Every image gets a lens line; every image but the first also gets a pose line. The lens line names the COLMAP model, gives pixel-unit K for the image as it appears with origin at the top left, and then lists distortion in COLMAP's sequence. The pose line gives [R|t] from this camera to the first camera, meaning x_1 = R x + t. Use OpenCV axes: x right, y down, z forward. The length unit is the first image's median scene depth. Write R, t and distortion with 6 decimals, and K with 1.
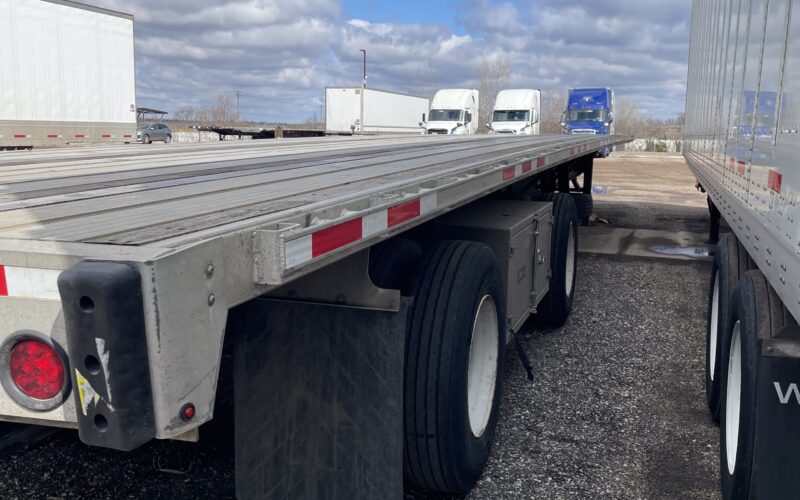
lens RADIAL K [[805.5, 0, 403.0], [0, 805.5, 247.8], [0, 0, 1]] dist [0.048377, 0.000000]
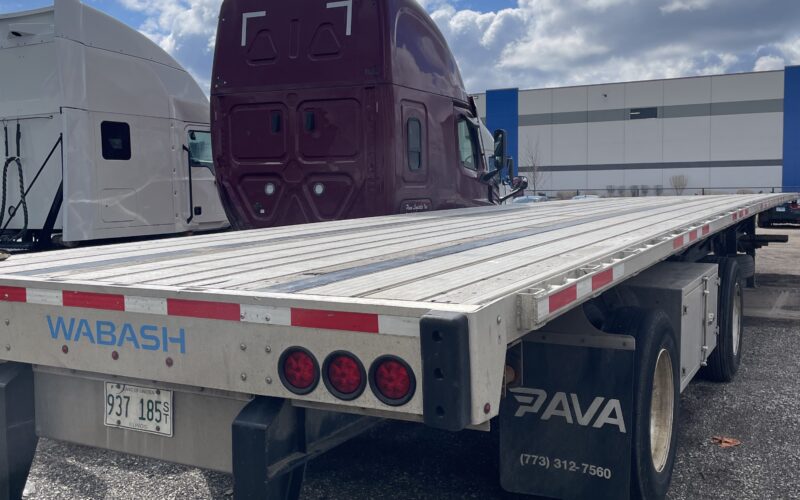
lens RADIAL K [[805.5, 0, 432.9], [0, 805.5, 242.6], [0, 0, 1]] dist [0.048377, 0.000000]
pose [[0.988586, -0.006623, -0.150512, -0.065463], [-0.005598, 0.996729, -0.080623, 0.004062], [0.150554, 0.080546, 0.985315, -0.297453]]
